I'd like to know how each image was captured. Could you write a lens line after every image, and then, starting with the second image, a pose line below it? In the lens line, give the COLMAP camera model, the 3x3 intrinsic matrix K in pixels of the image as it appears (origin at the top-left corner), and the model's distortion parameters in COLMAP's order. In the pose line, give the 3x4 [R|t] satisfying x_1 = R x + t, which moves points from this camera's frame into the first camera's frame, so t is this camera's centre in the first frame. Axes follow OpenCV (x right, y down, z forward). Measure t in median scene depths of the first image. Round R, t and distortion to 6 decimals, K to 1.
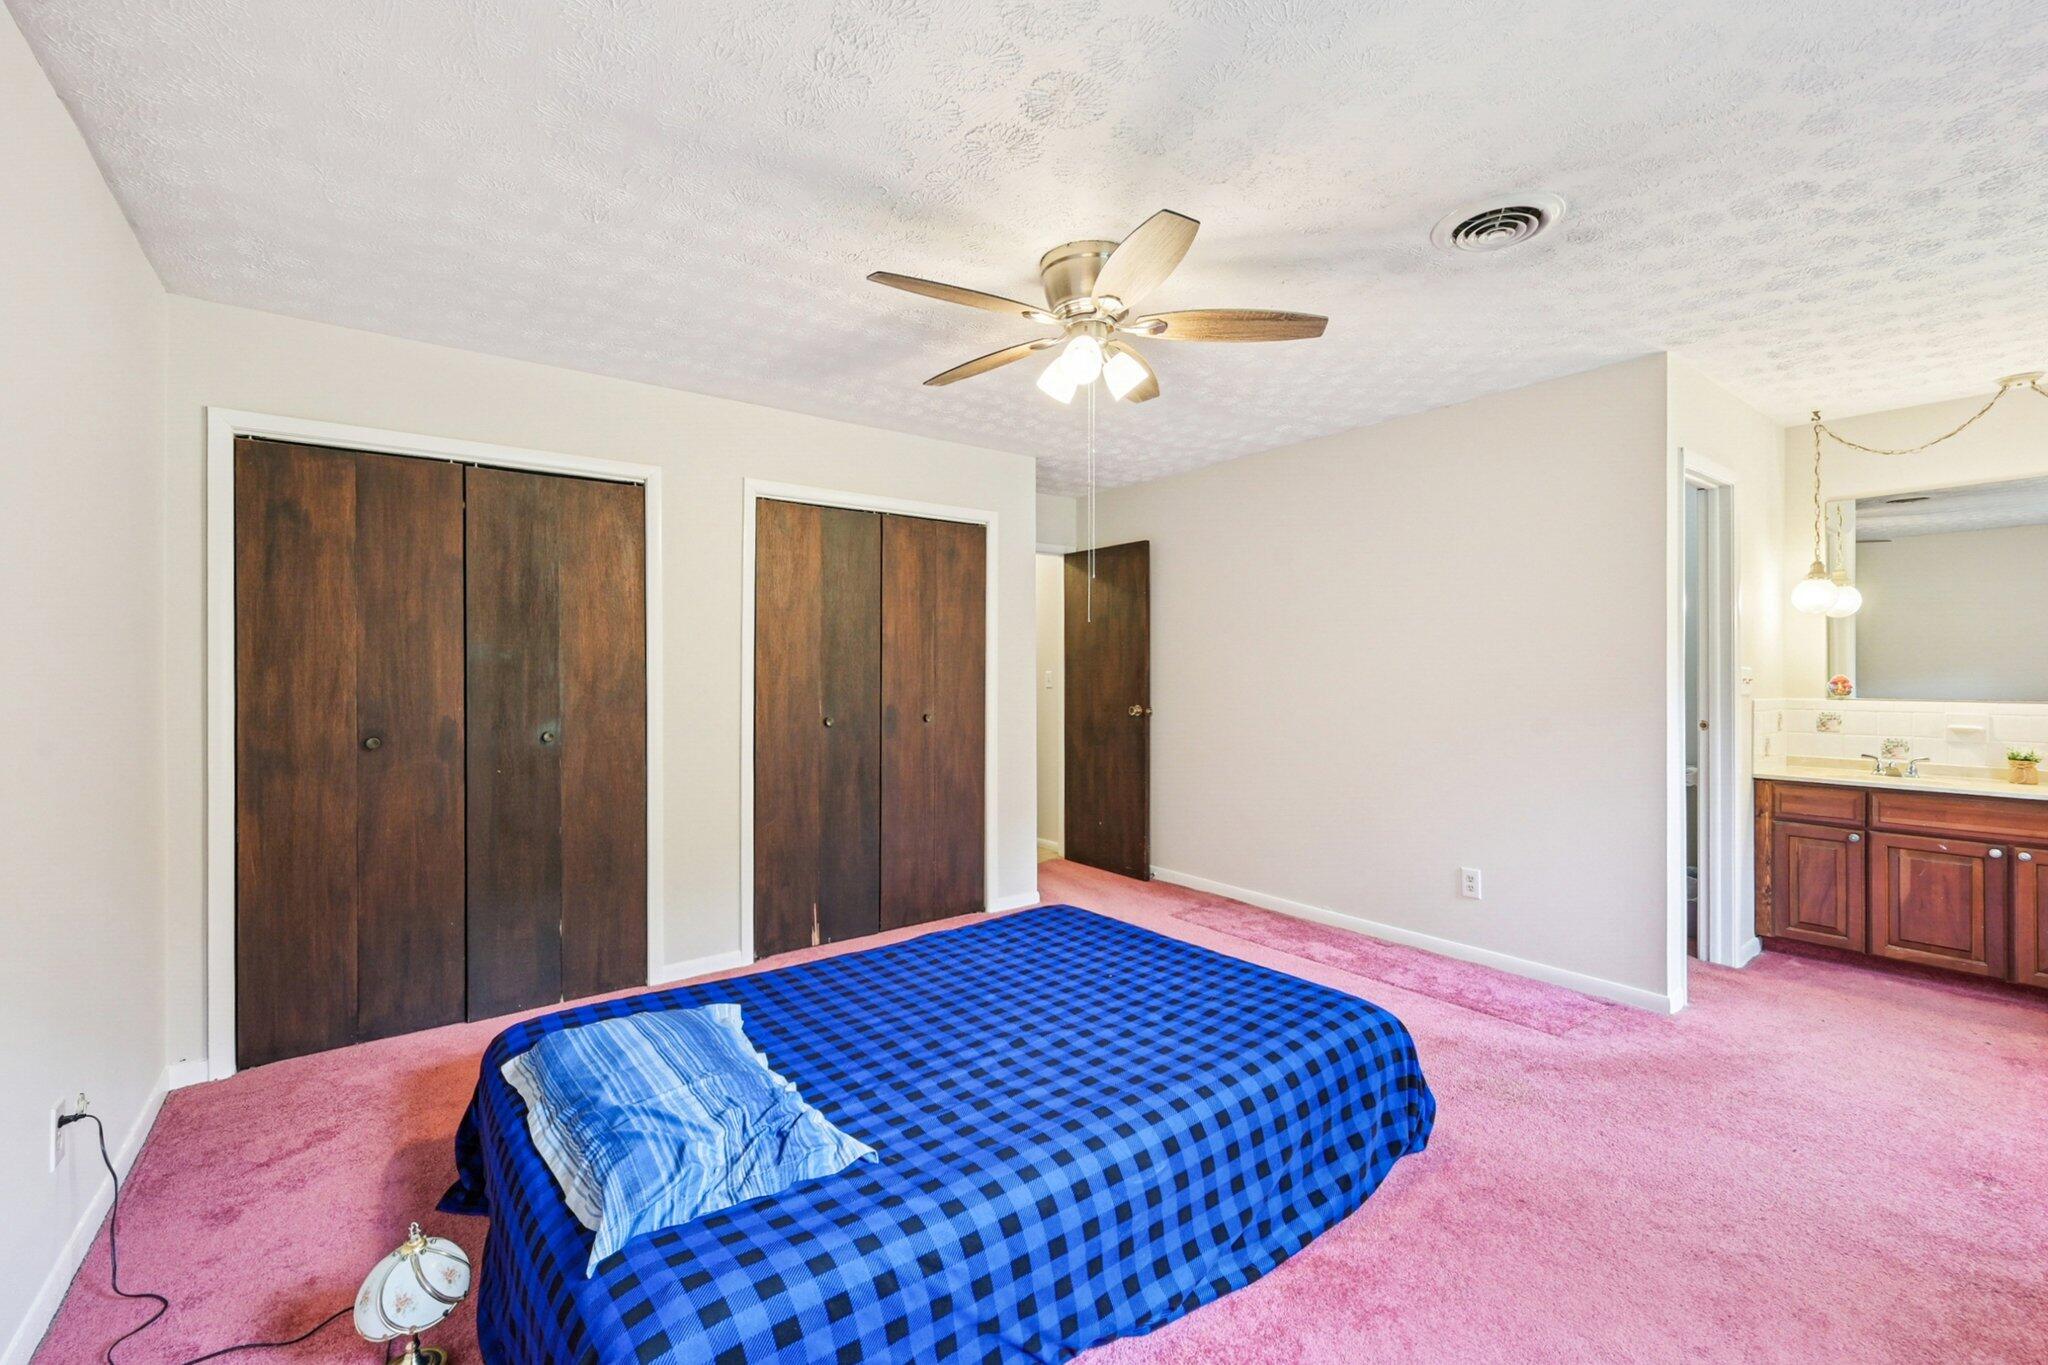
lens RADIAL K [[853.0, 0, 1021.7], [0, 853.0, 677.9], [0, 0, 1]] dist [-0.001034, -0.000120]
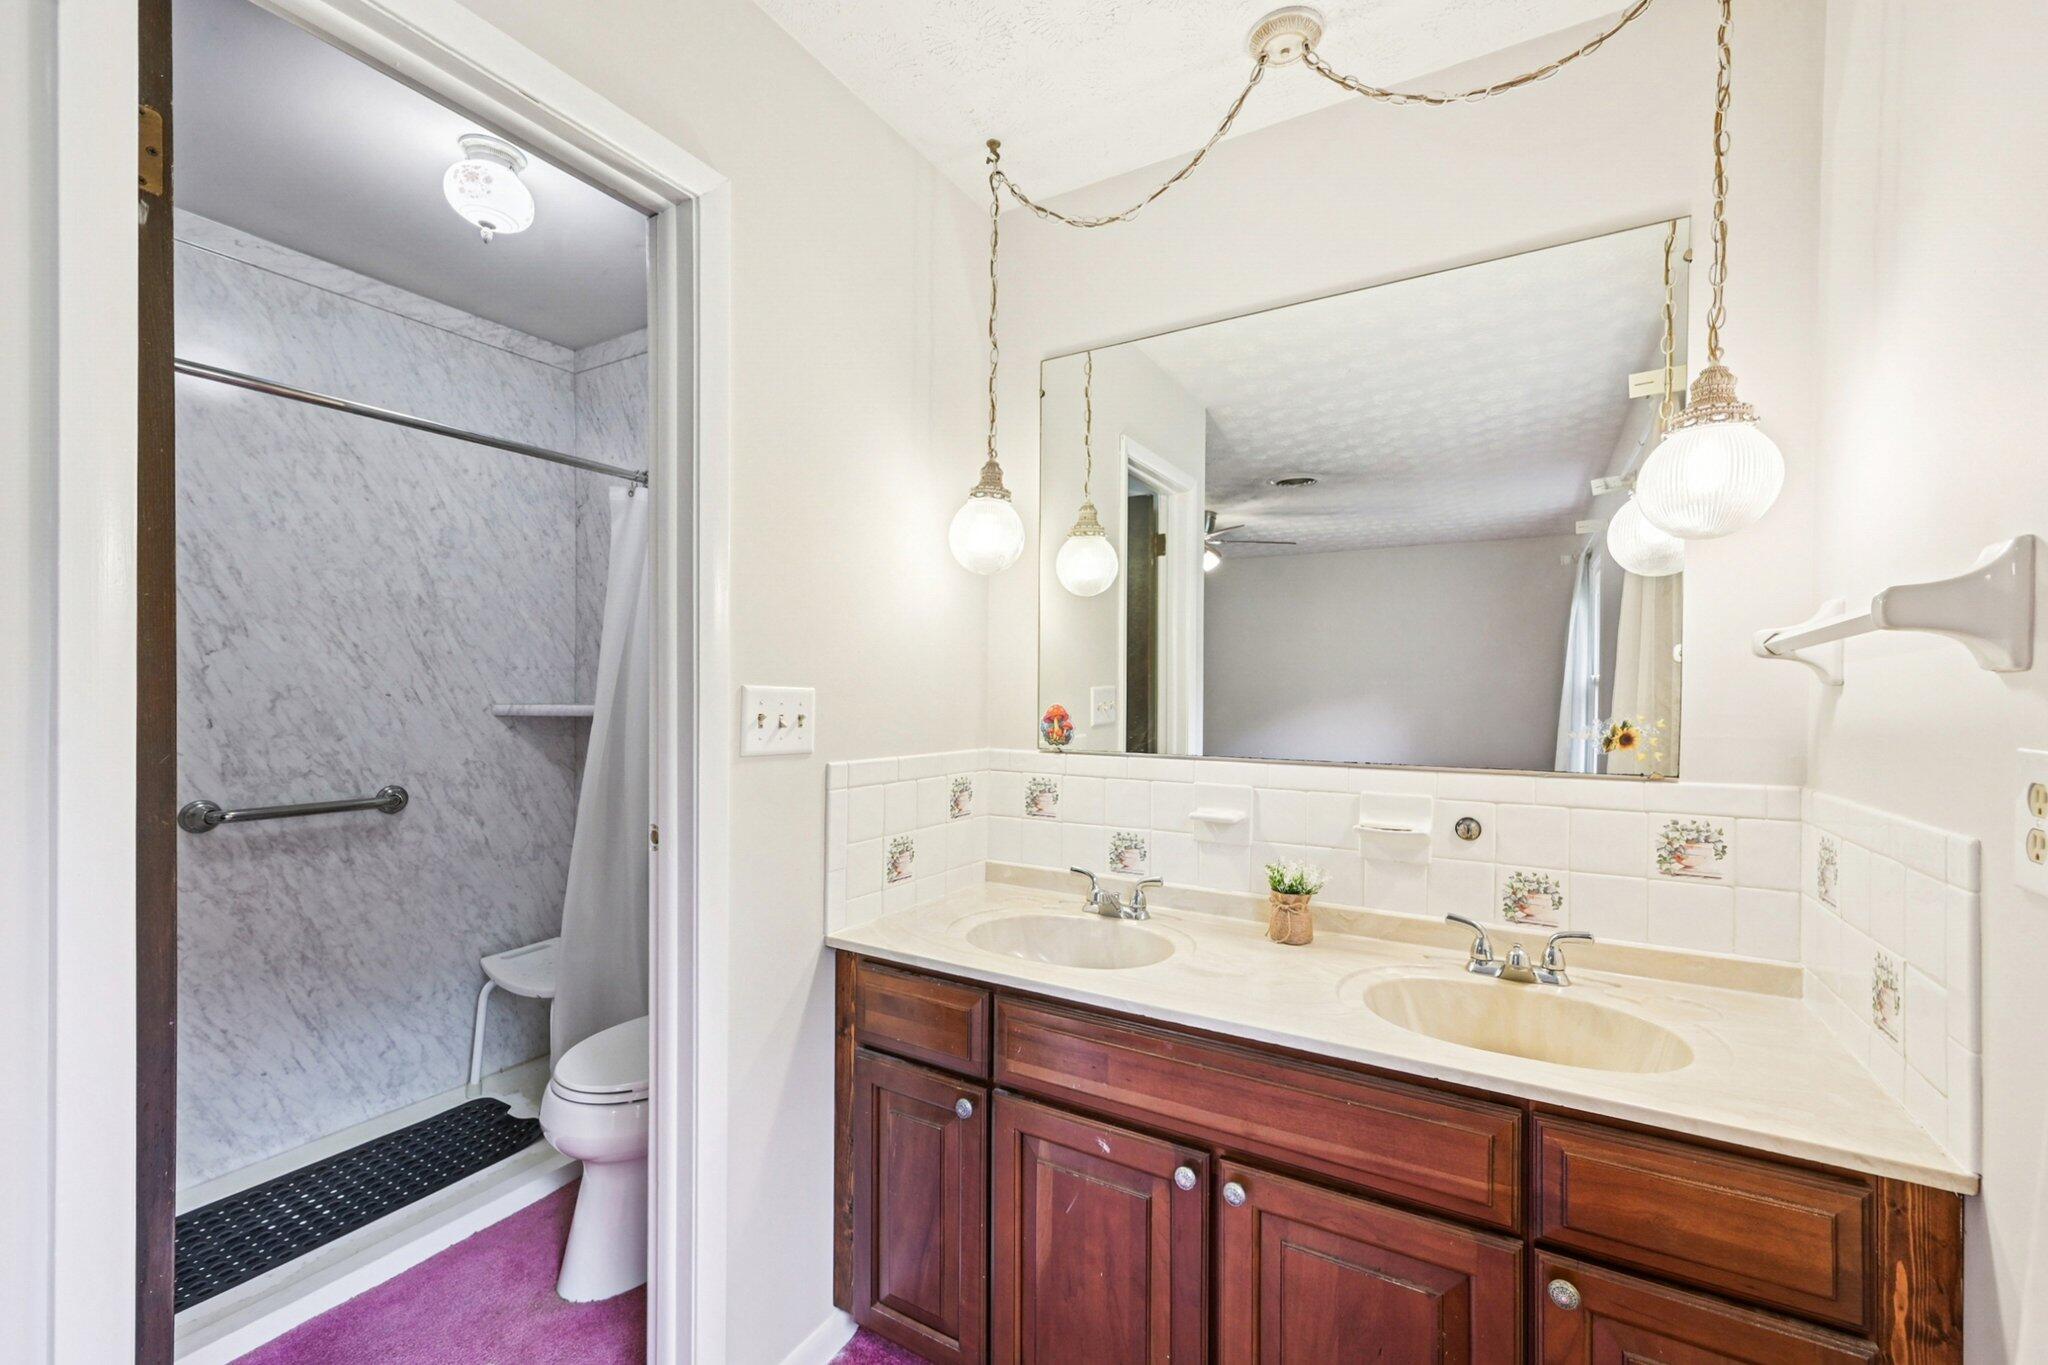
lens RADIAL K [[836.3, 0, 1023.3], [0, 836.3, 697.0], [0, 0, 1]] dist [0.000642, -0.000005]
pose [[0.921012, 0.008583, 0.389441, 0.856354], [-0.010980, 0.999932, 0.003931, -0.010612], [-0.389381, -0.007897, 0.921043, 0.630755]]
